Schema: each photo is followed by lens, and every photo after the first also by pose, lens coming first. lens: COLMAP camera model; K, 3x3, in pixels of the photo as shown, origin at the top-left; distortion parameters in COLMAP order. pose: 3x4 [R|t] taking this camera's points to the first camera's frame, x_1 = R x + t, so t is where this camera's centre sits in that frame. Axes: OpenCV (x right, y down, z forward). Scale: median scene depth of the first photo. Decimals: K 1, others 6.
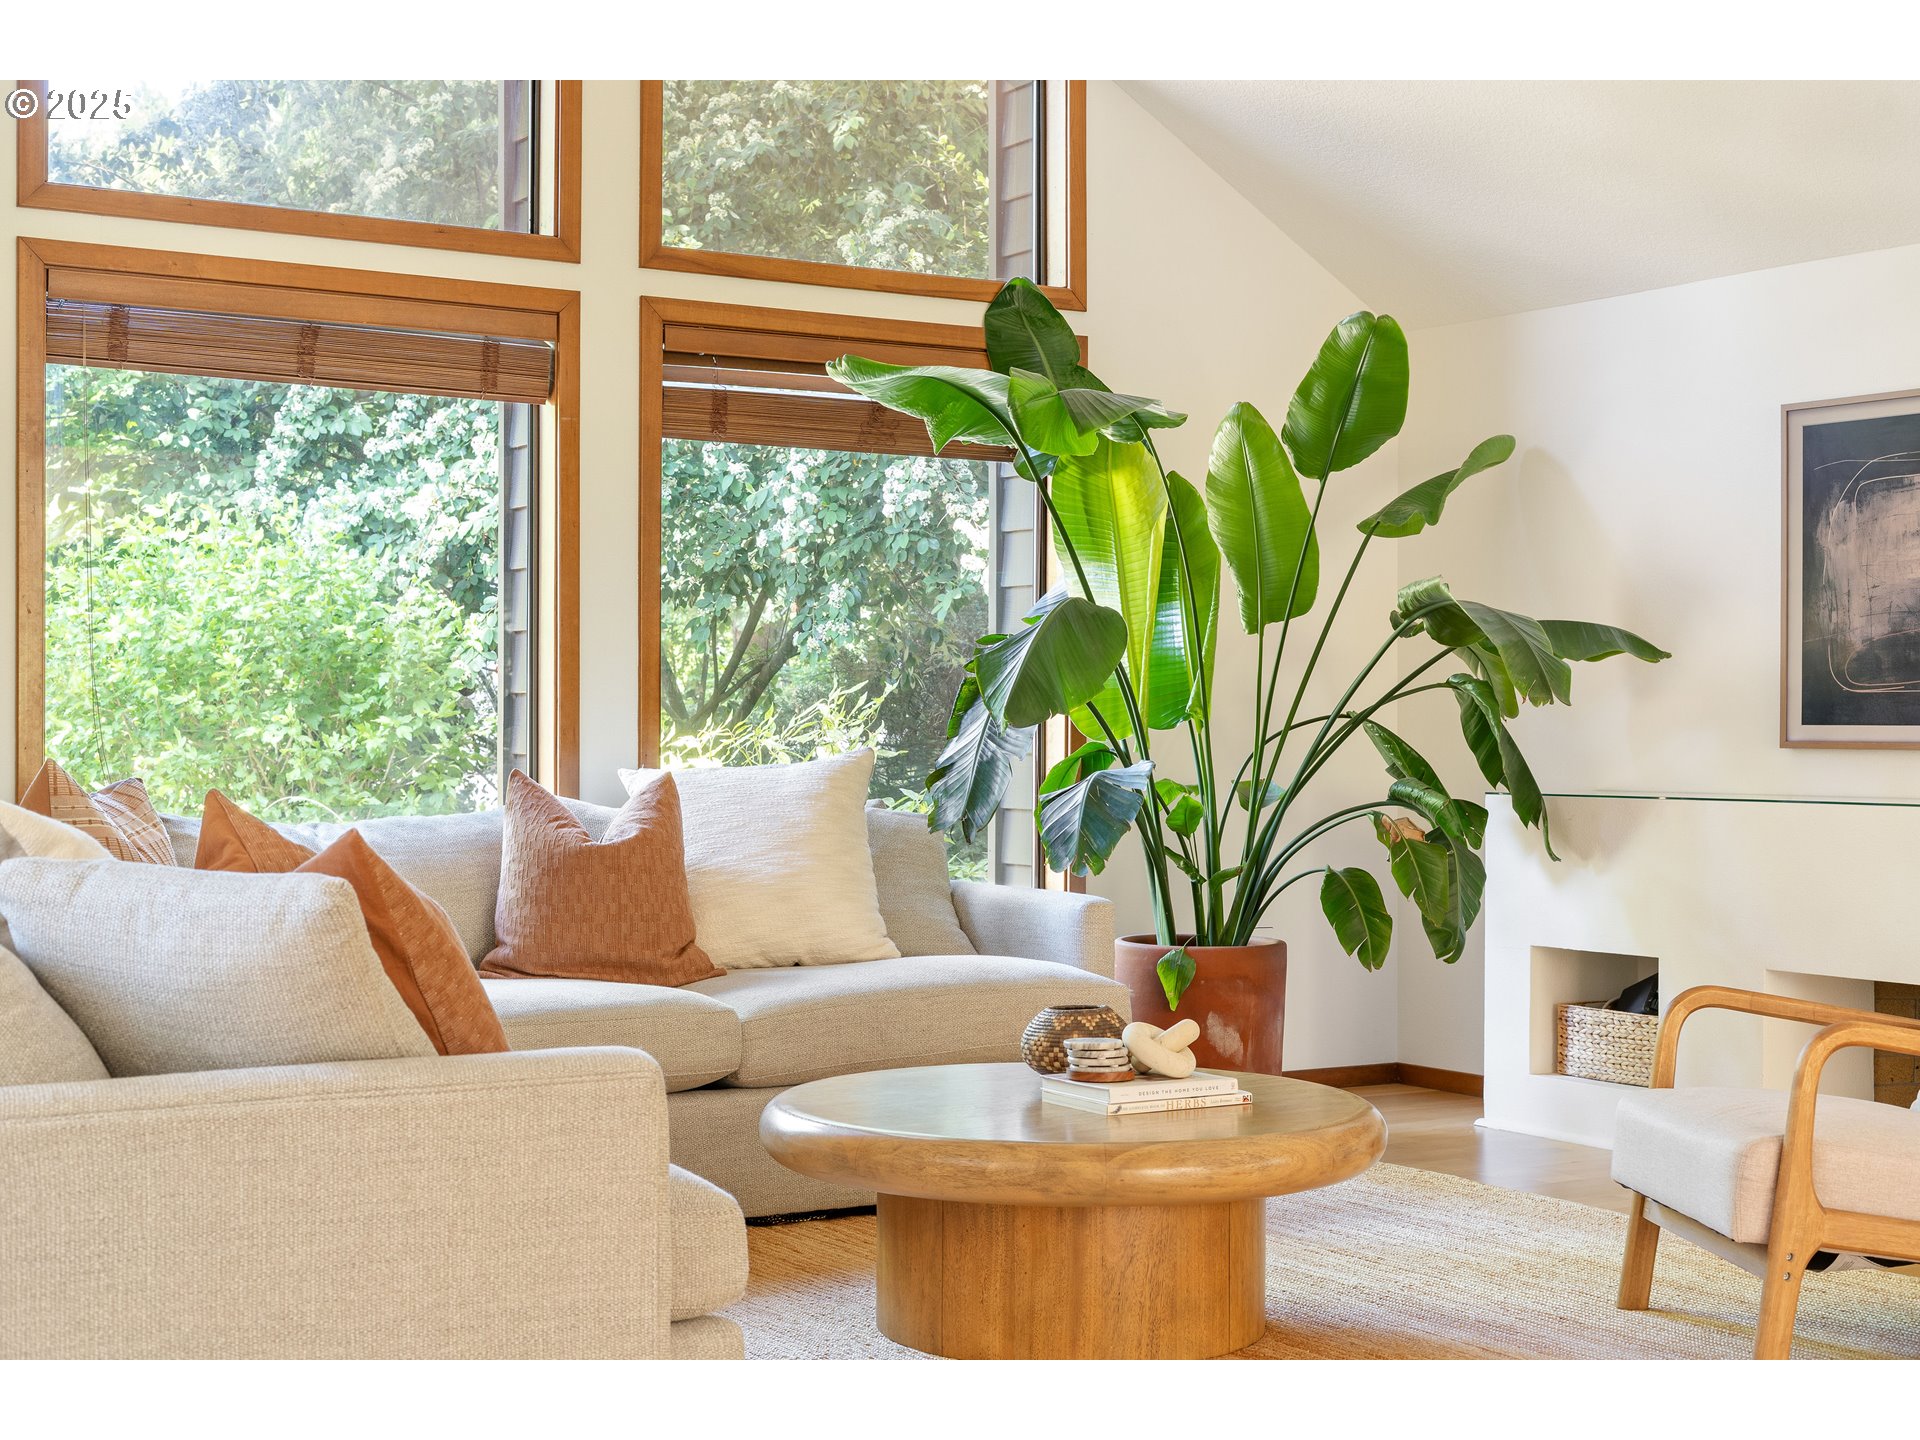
lens RADIAL K [[2687.9, 0, 949.0], [0, 2687.9, 722.4], [0, 0, 1]] dist [-0.002755, 0.000000]
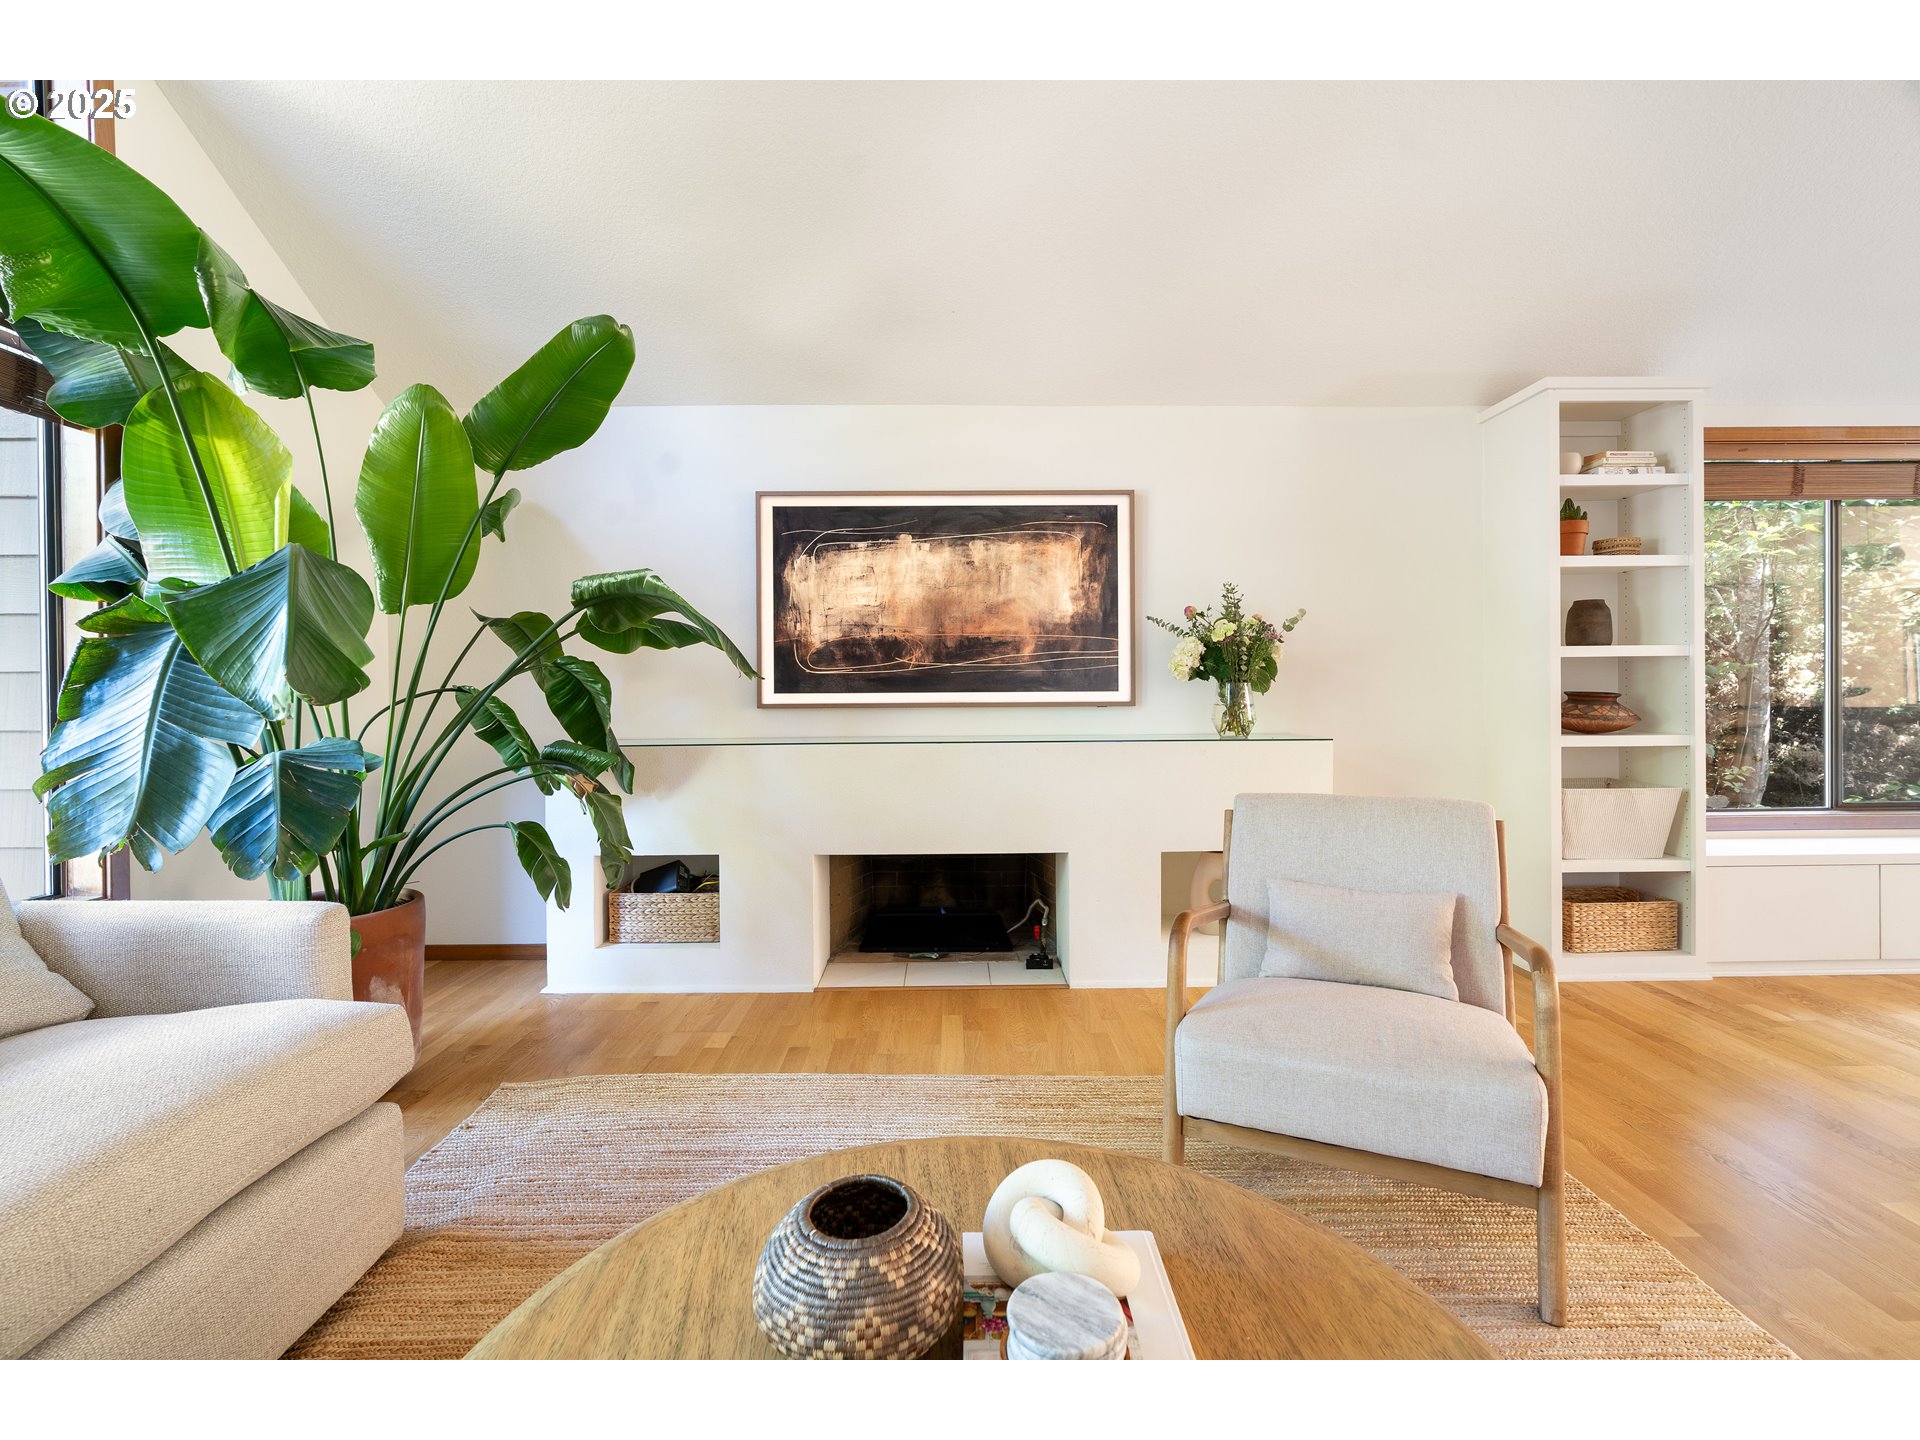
lens RADIAL K [[872.8, 0, 955.2], [0, 872.8, 704.2], [0, 0, 1]] dist [-0.004383, 0.001643]
pose [[0.526614, -0.019262, 0.849887, -0.068790], [0.009643, 0.999814, 0.016685, -0.000340], [-0.850050, -0.000591, 0.526702, 0.649224]]
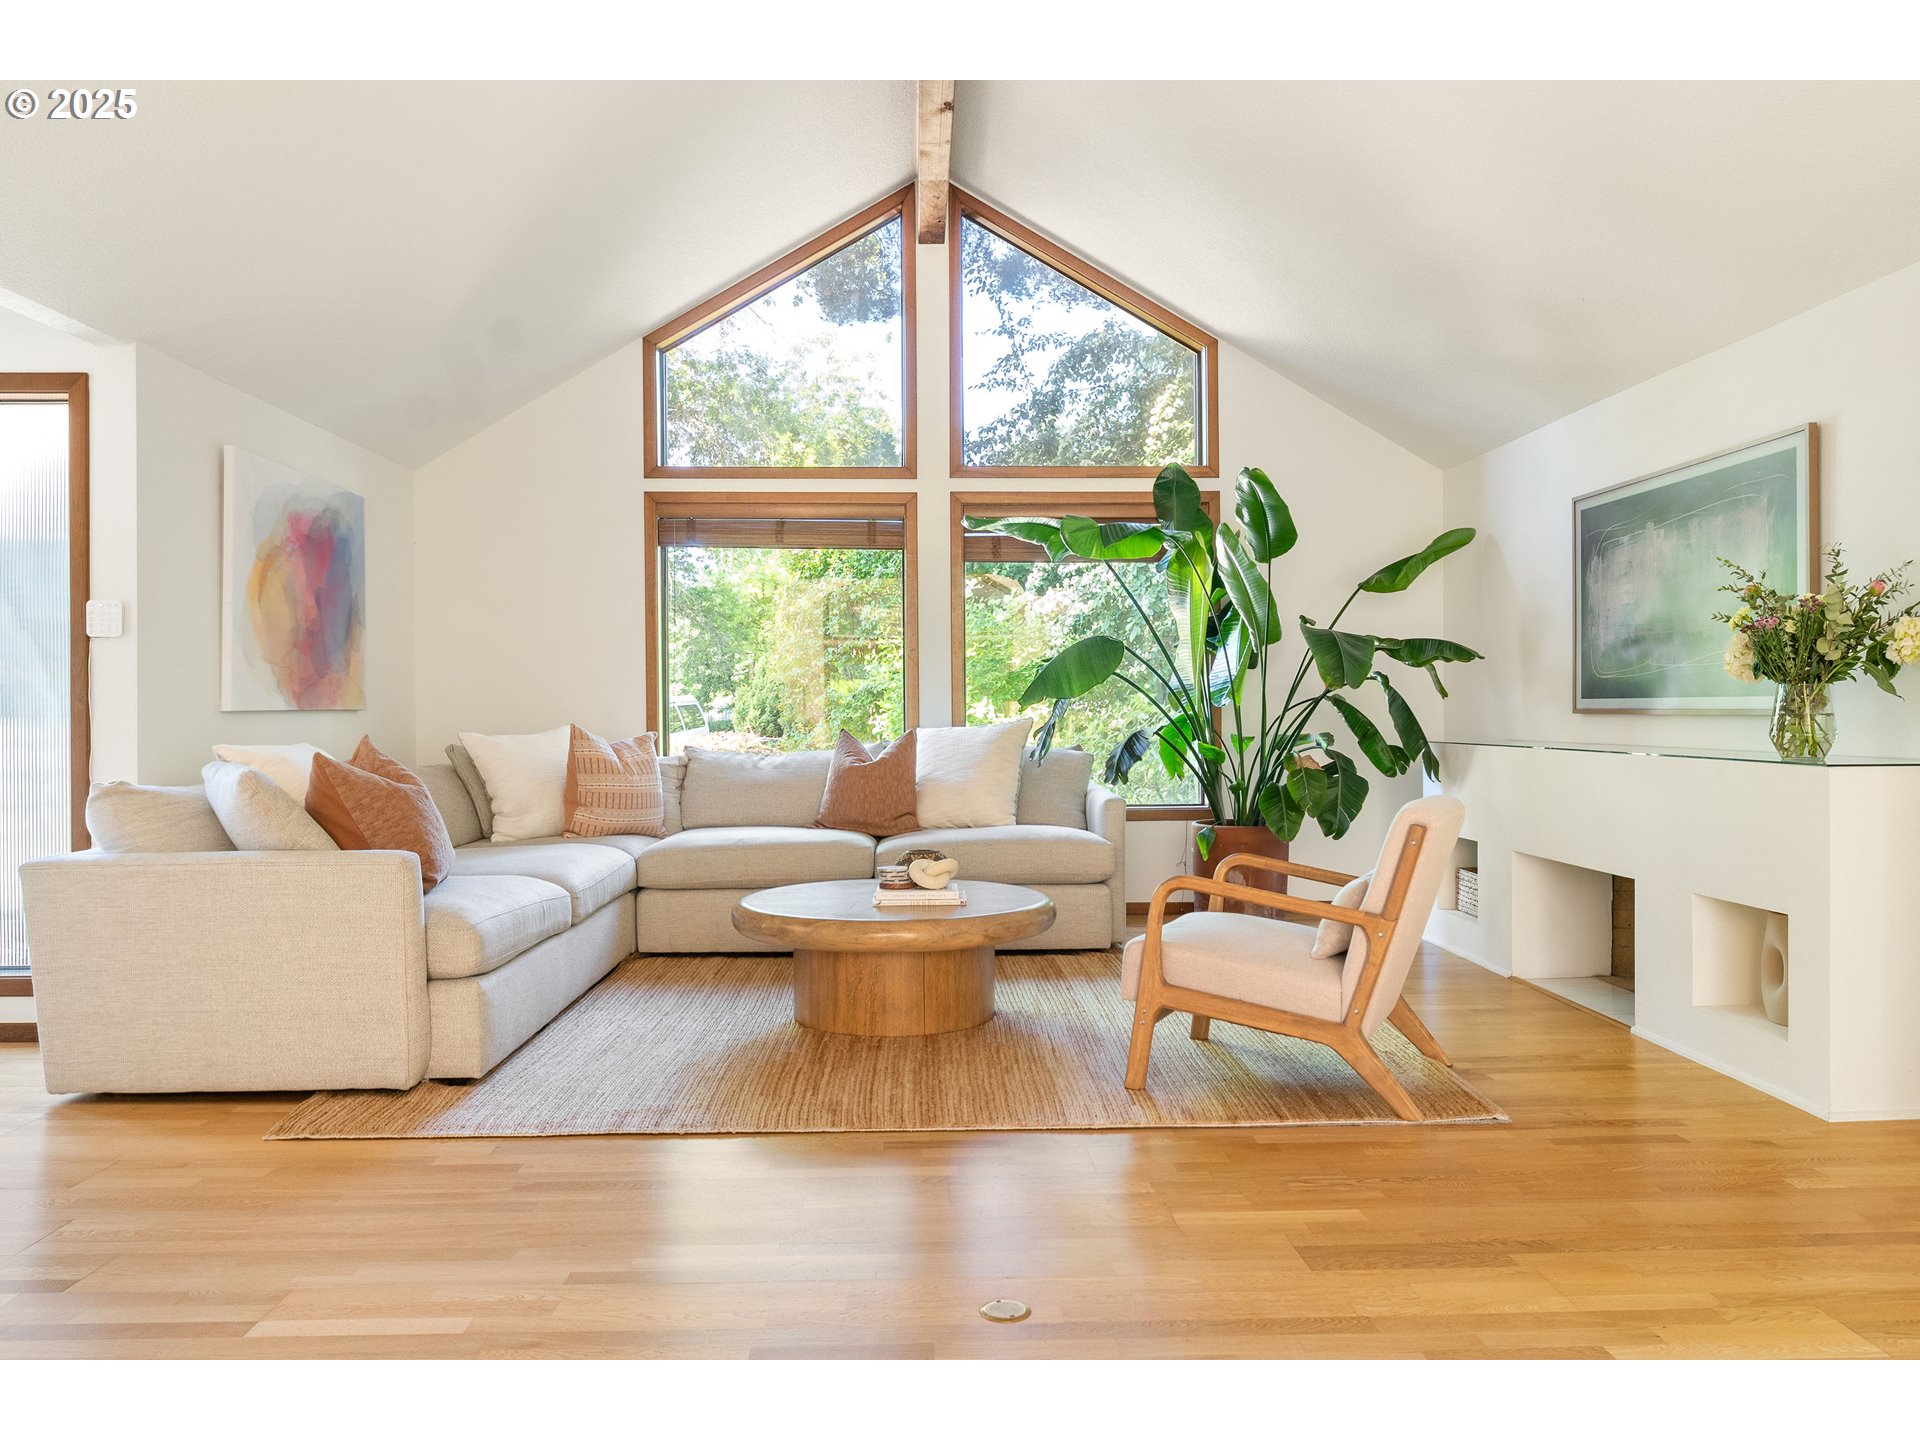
lens RADIAL K [[1374.5, 0, 977.5], [0, 1374.5, 715.2], [0, 0, 1]] dist [0.002424, 0.005596]
pose [[0.871482, -0.006861, -0.490380, 0.413824], [0.009238, 0.999954, 0.002426, 0.005406], [0.490341, -0.006644, 0.871505, 0.120612]]
